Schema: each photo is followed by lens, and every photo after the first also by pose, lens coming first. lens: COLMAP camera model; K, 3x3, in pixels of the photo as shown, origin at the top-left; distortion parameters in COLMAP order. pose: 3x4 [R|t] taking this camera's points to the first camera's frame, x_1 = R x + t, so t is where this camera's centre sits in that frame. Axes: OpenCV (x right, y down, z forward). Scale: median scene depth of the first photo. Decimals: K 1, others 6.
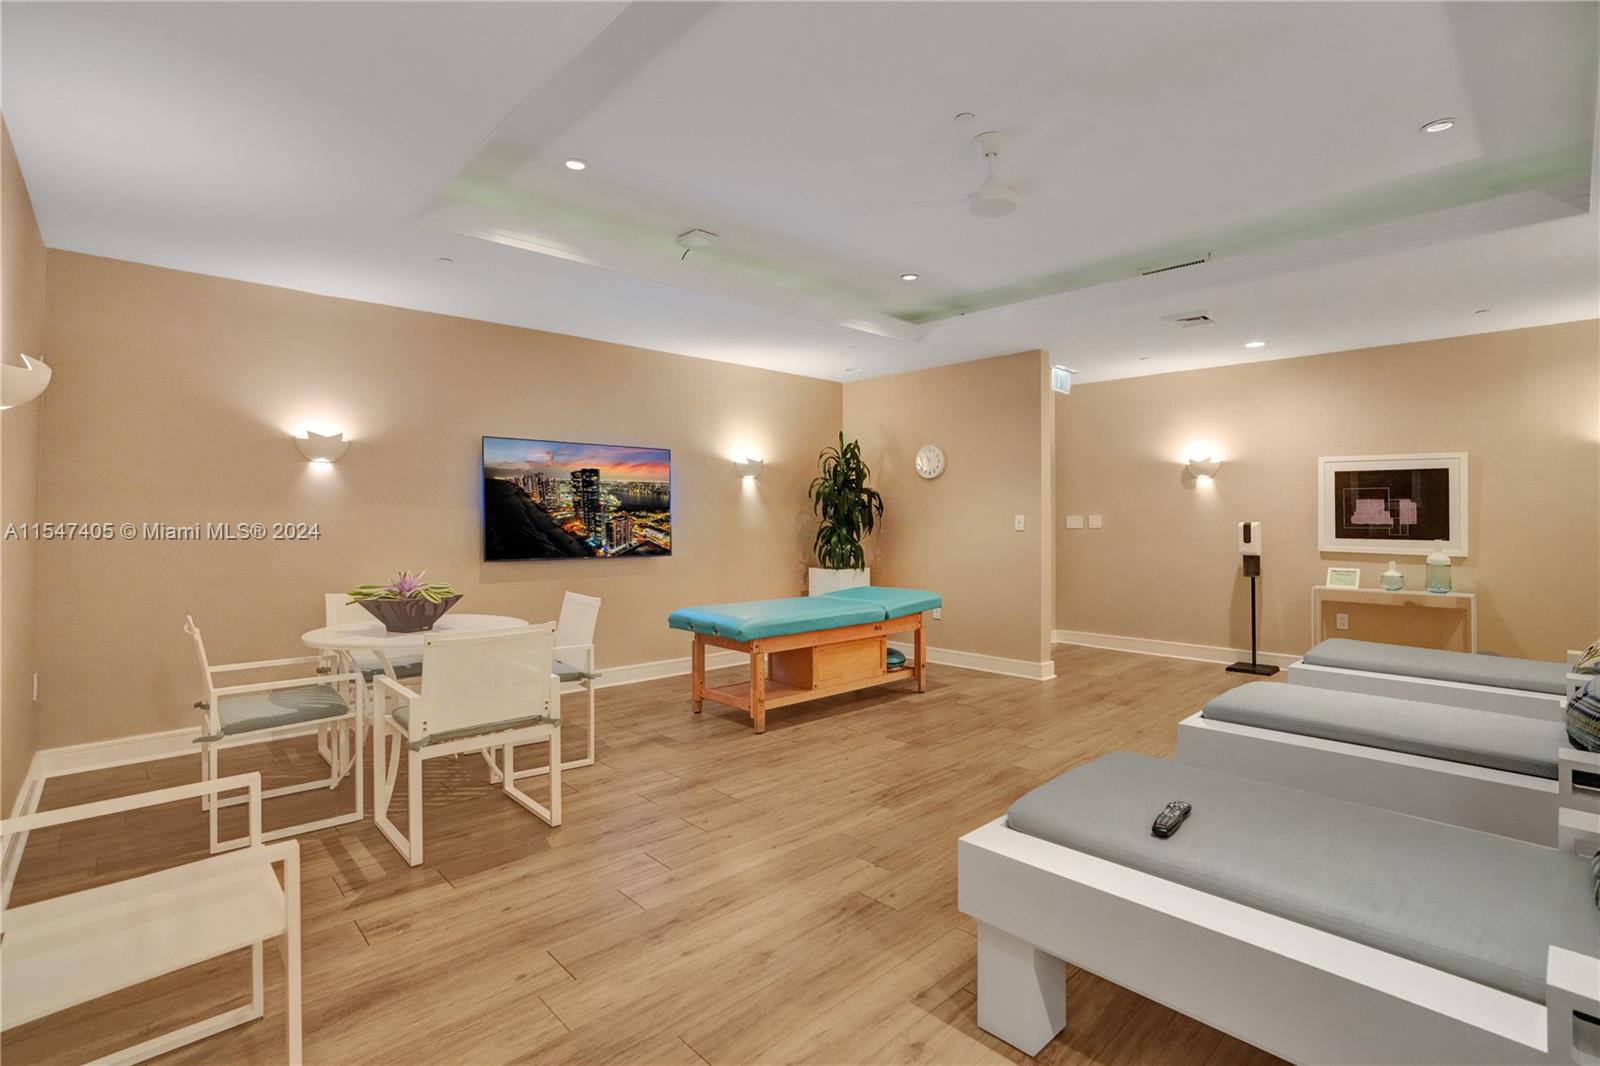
lens RADIAL K [[725.8, 0, 803.9], [0, 725.8, 530.8], [0, 0, 1]] dist [-0.002108, -0.000204]
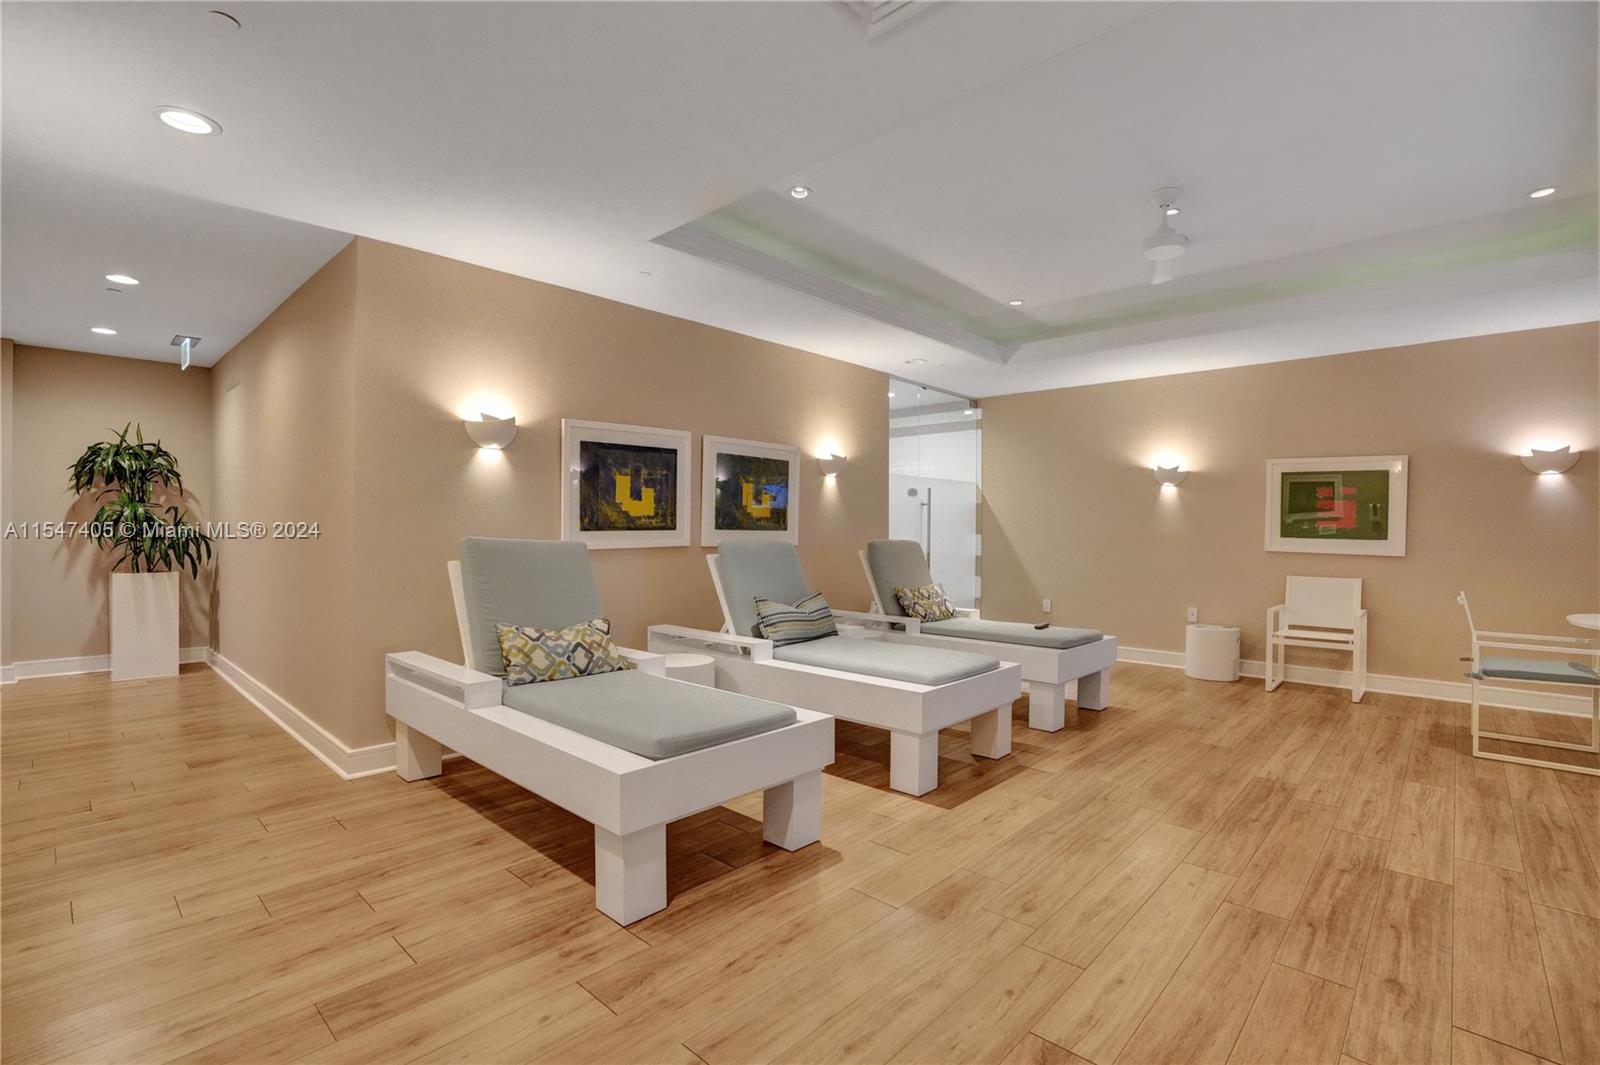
lens RADIAL K [[725.8, 0, 796.3], [0, 725.8, 534.9], [0, 0, 1]] dist [-0.002108, -0.000204]
pose [[-0.998061, -0.005187, -0.062027, 0.803619], [-0.005494, 0.999973, 0.004781, 0.000940], [0.062001, 0.005112, -0.998063, 1.832242]]
